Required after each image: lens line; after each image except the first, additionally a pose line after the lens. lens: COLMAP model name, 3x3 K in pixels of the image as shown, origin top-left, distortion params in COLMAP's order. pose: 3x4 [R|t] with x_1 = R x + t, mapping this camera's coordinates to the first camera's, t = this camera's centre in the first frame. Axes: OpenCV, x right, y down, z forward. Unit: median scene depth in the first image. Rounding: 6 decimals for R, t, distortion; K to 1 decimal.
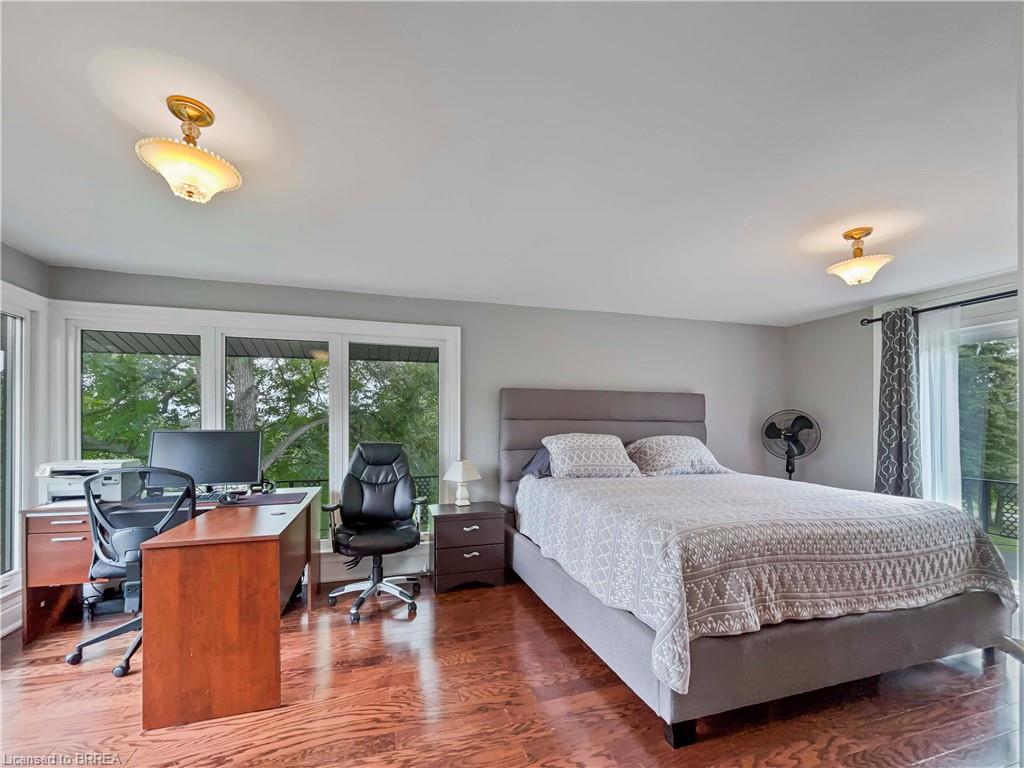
lens RADIAL K [[417.8, 0, 507.6], [0, 417.8, 420.6], [0, 0, 1]] dist [0.000287, -0.000248]
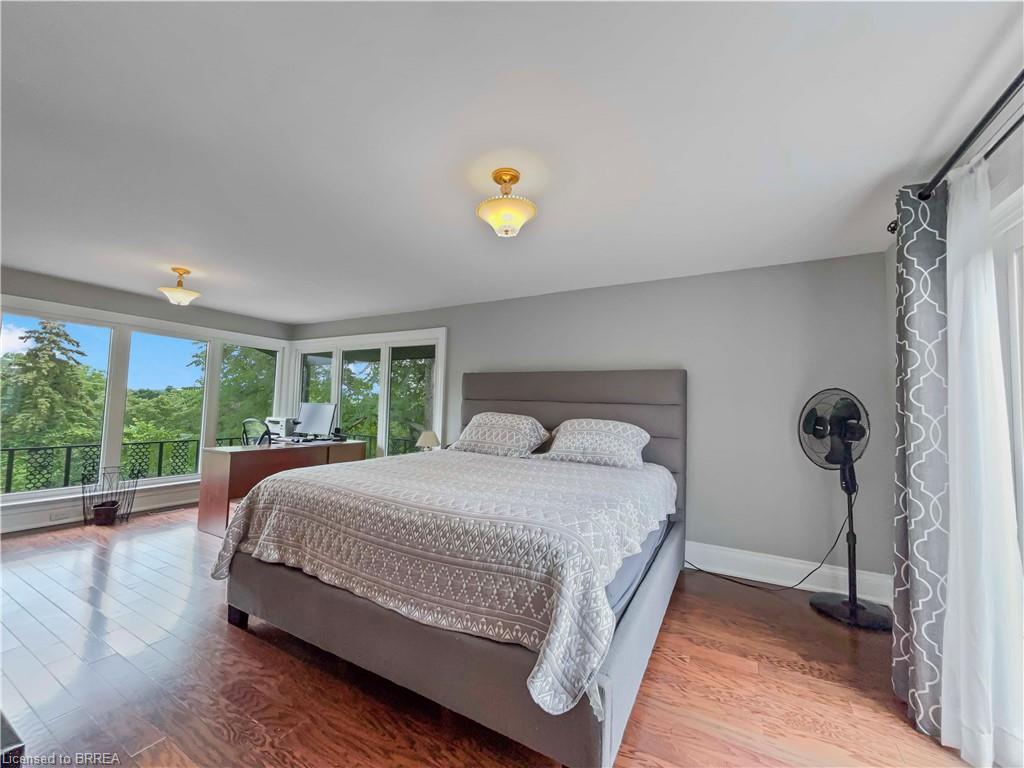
lens RADIAL K [[406.5, 0, 524.7], [0, 406.5, 385.3], [0, 0, 1]] dist [-0.007762, -0.000493]
pose [[0.706870, -0.018831, -0.707092, 1.005470], [-0.017055, 0.998901, -0.043653, 0.002960], [0.707137, 0.042917, 0.705772, 0.326224]]
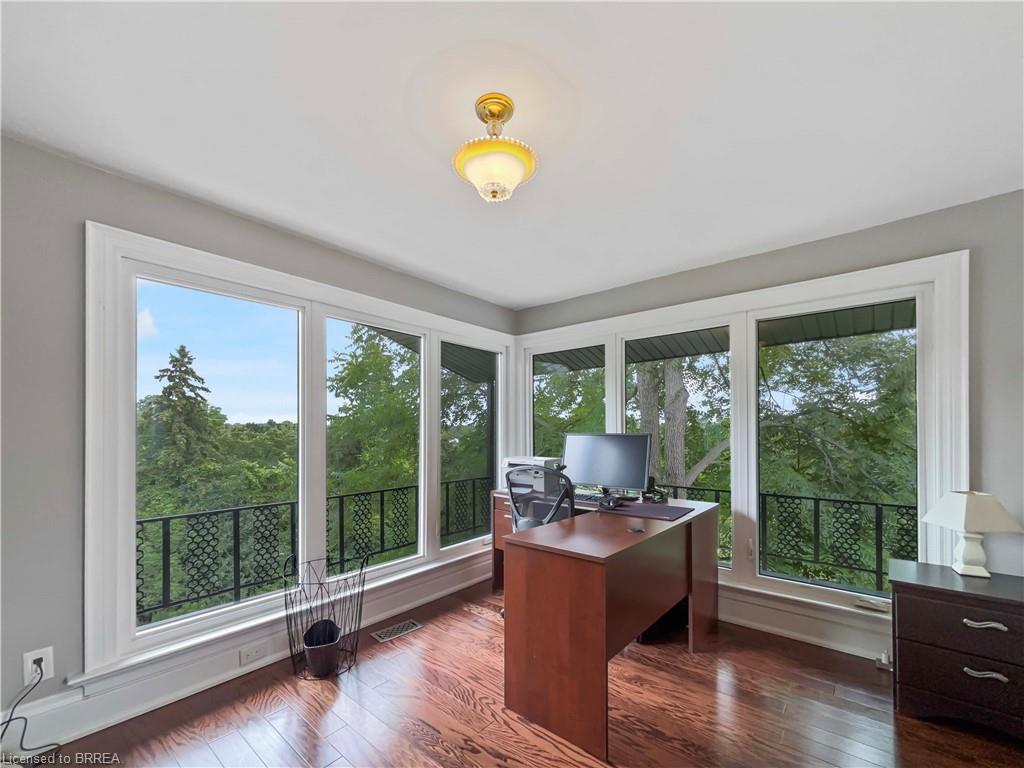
lens RADIAL K [[427.9, 0, 504.7], [0, 427.9, 430.5], [0, 0, 1]] dist [0.002195, -0.000064]
pose [[0.536135, 0.000794, -0.844132, 0.040091], [0.013453, 0.999865, 0.009484, 0.000964], [0.844025, -0.016441, 0.536052, 0.191697]]
